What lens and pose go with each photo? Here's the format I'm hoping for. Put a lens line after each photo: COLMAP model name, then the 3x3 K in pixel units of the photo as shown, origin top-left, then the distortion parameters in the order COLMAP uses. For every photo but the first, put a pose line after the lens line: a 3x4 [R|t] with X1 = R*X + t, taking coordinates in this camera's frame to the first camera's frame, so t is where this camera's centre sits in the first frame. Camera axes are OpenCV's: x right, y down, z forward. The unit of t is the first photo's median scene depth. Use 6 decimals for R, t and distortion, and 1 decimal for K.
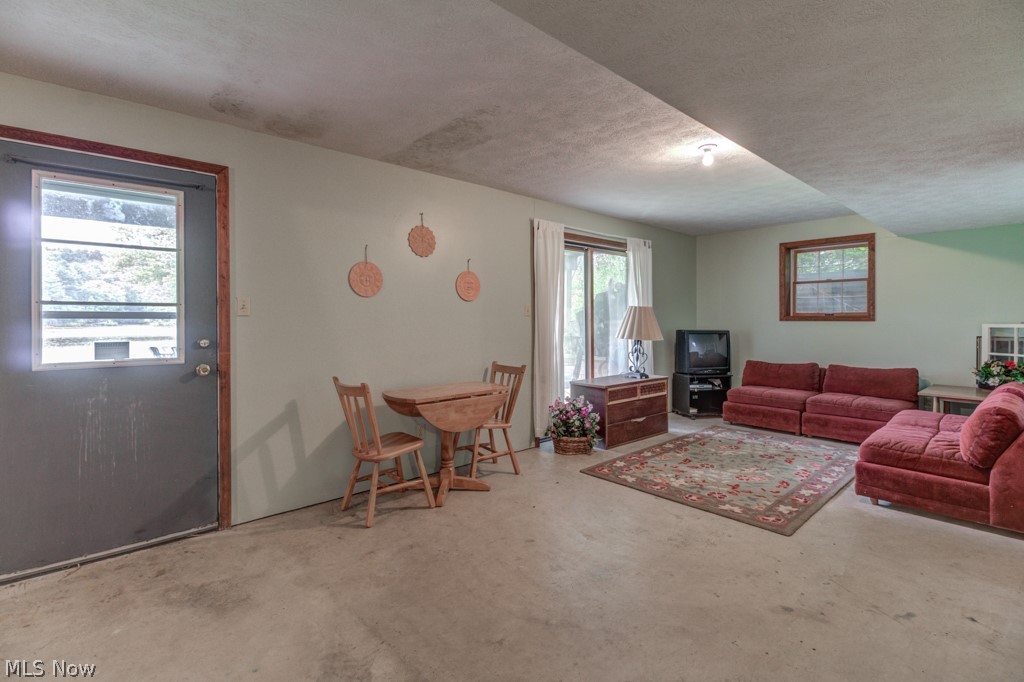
lens RADIAL K [[469.3, 0, 511.8], [0, 469.3, 323.7], [0, 0, 1]] dist [0.020767, -0.011617]
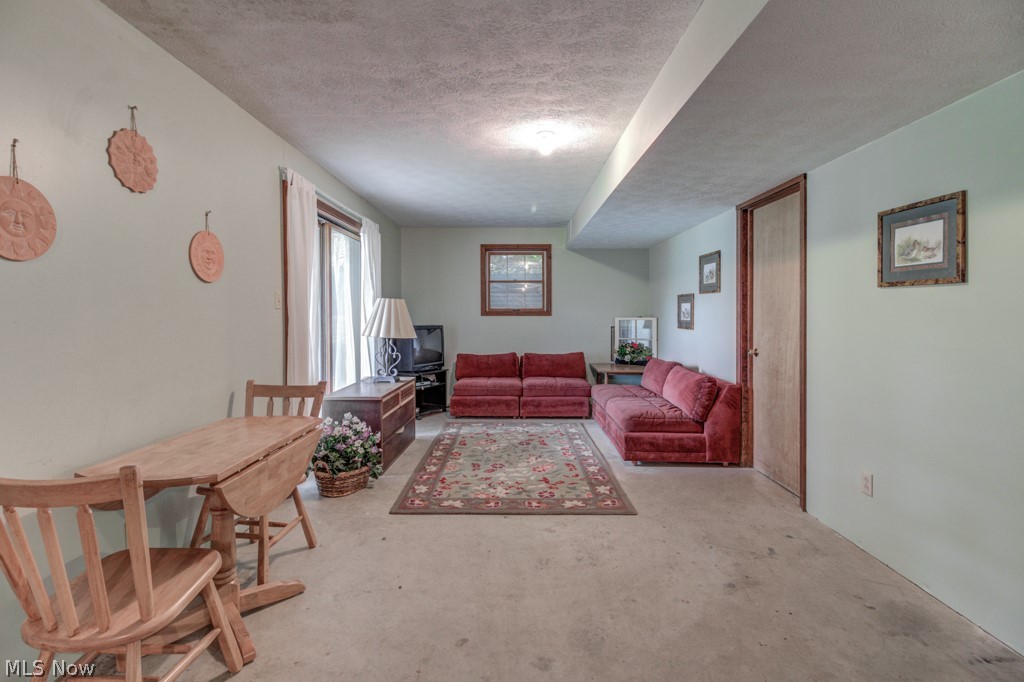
lens RADIAL K [[469.3, 0, 511.8], [0, 469.3, 323.7], [0, 0, 1]] dist [0.020767, -0.011617]
pose [[0.681712, -0.014321, 0.731480, -0.284092], [0.006194, 0.999886, 0.013803, -0.003740], [-0.731594, -0.004879, 0.681723, 0.341678]]
